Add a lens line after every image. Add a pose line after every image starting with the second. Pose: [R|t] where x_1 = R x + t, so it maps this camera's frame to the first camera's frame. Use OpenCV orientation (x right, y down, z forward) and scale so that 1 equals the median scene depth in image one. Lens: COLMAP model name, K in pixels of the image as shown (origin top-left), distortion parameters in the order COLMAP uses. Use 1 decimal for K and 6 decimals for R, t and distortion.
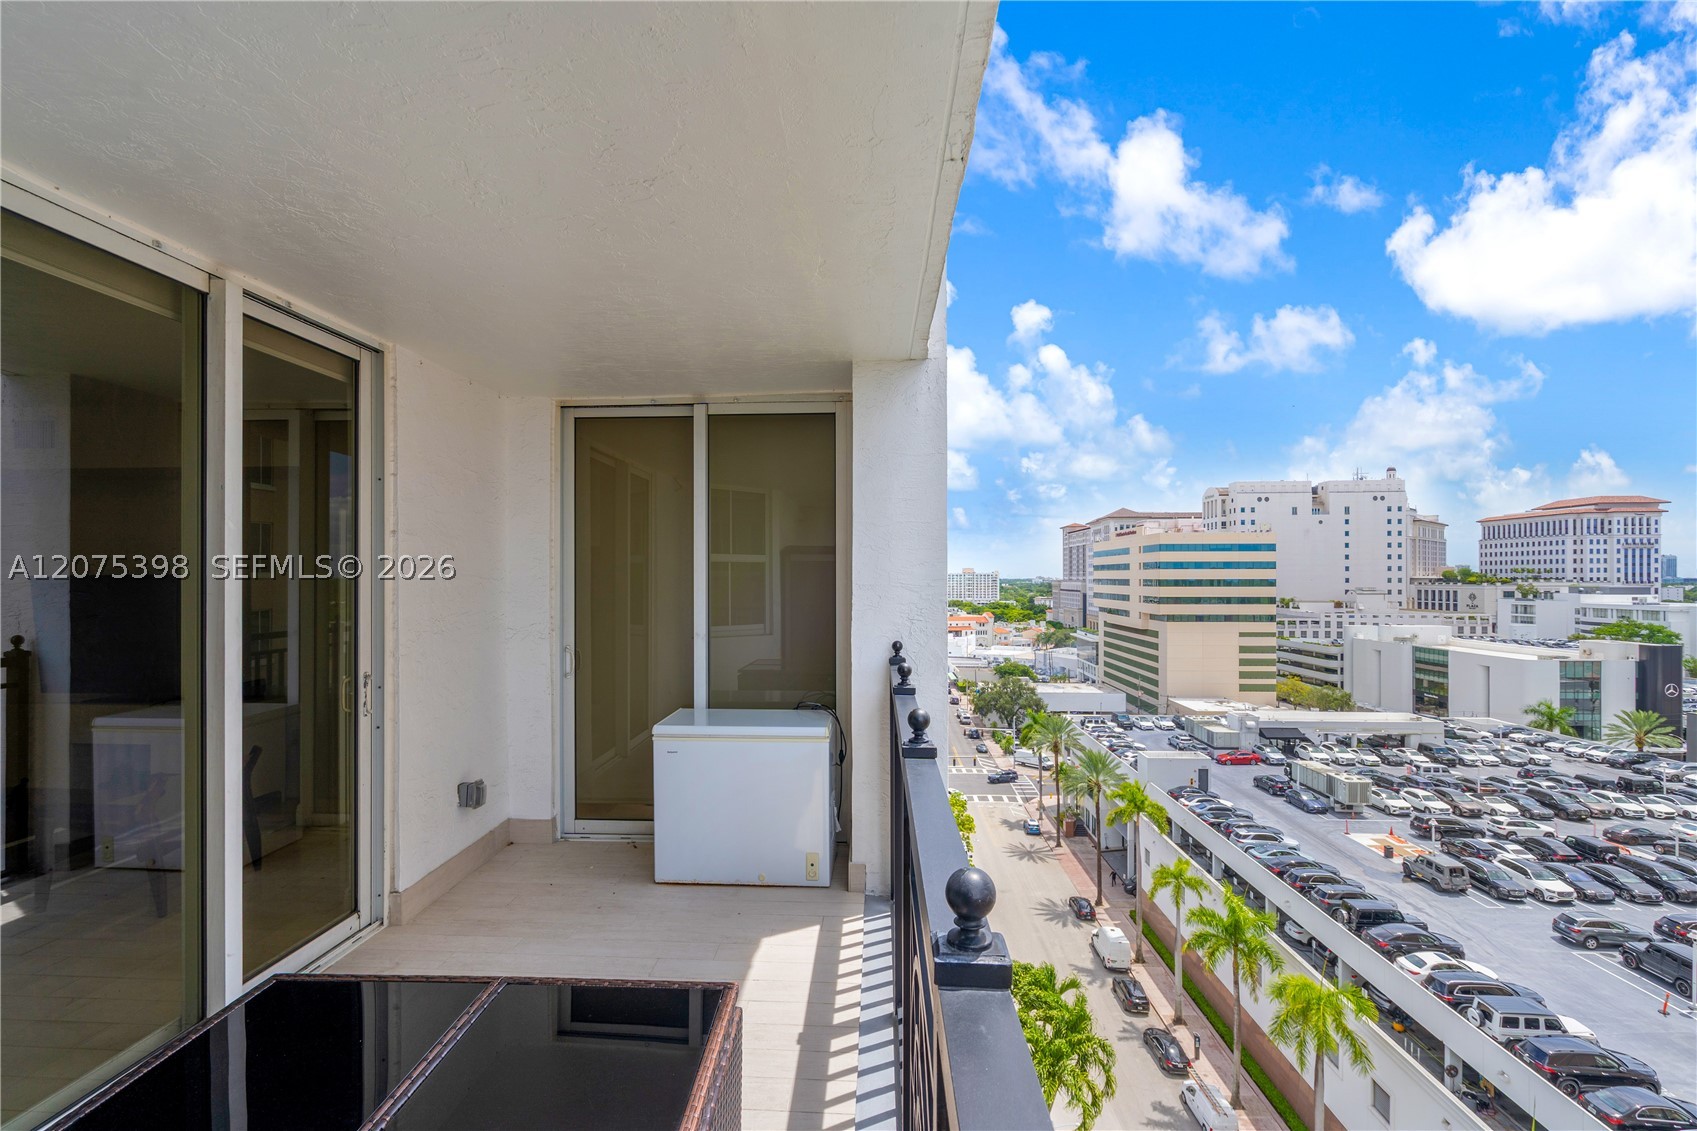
lens RADIAL K [[776.6, 0, 840.8], [0, 776.6, 575.3], [0, 0, 1]] dist [0.000377, 0.000600]
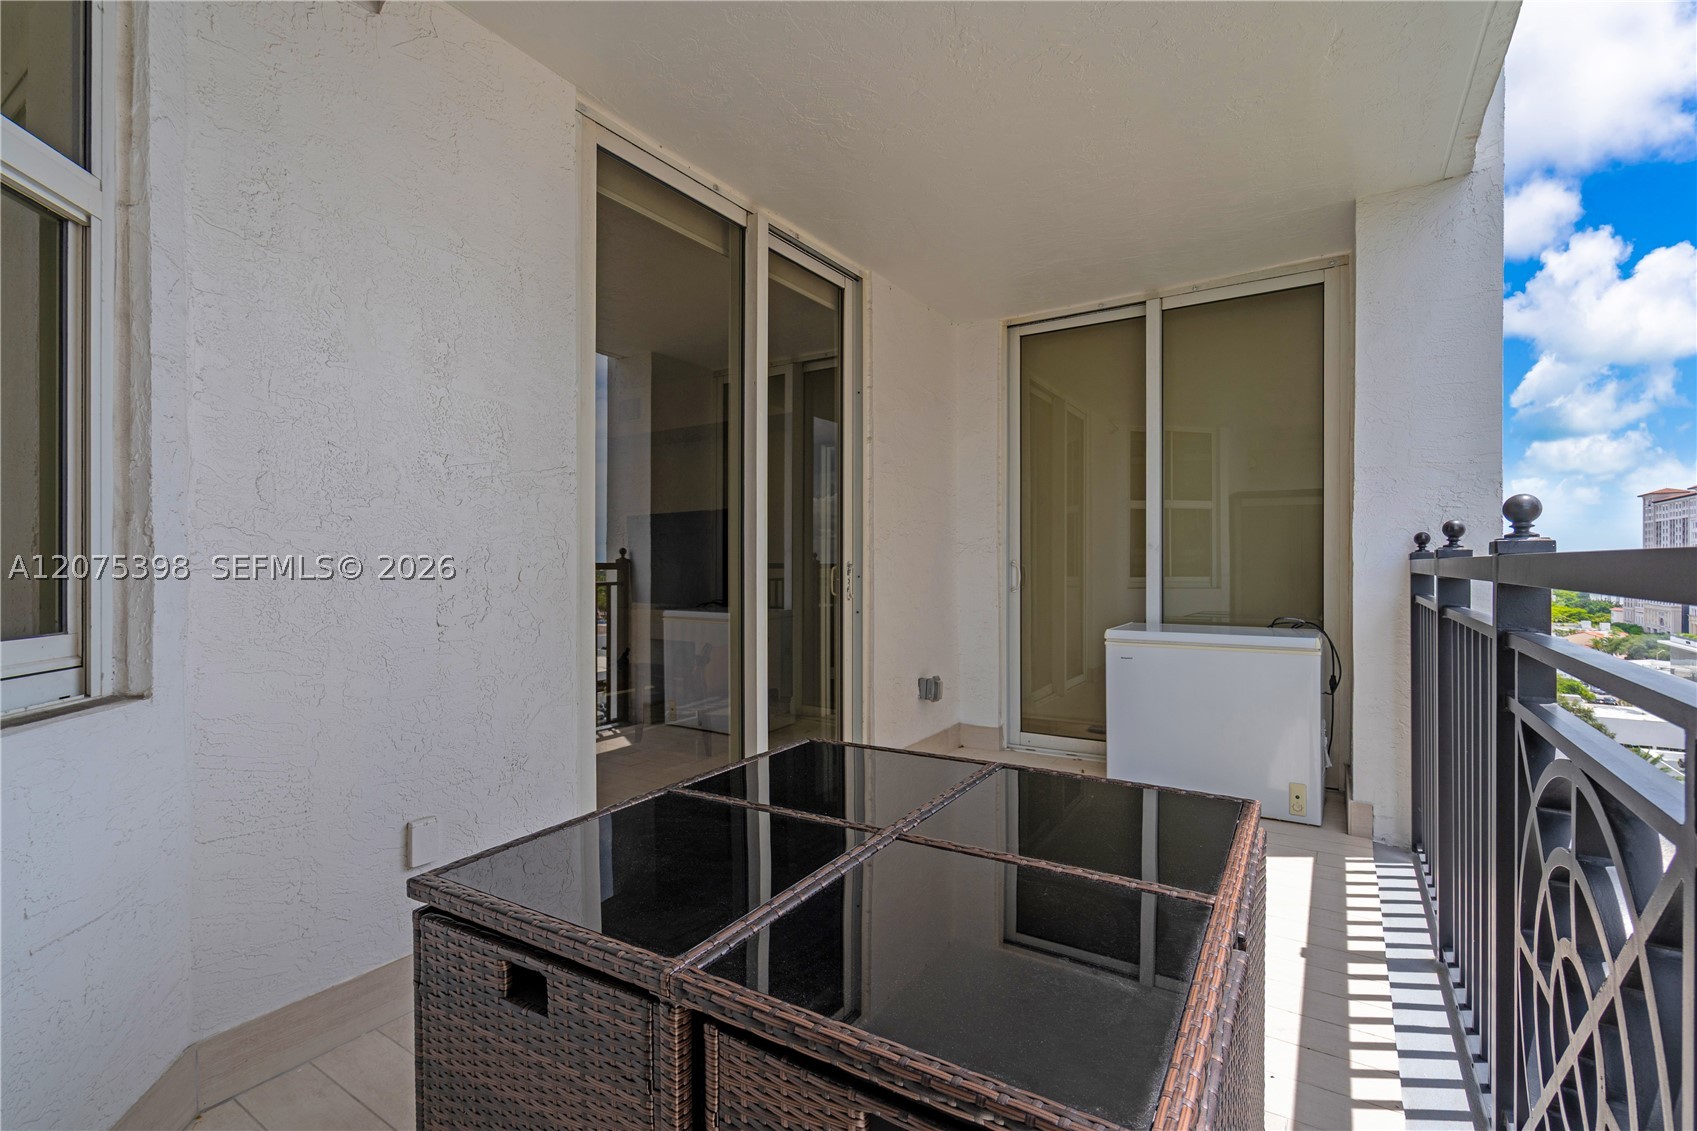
lens RADIAL K [[776.6, 0, 843.5], [0, 776.6, 572.2], [0, 0, 1]] dist [0.000377, 0.000600]
pose [[0.868837, 0.003872, -0.495082, -0.041596], [-0.001120, 0.999982, 0.005856, 0.101519], [0.495096, -0.004534, 0.868826, 0.005153]]
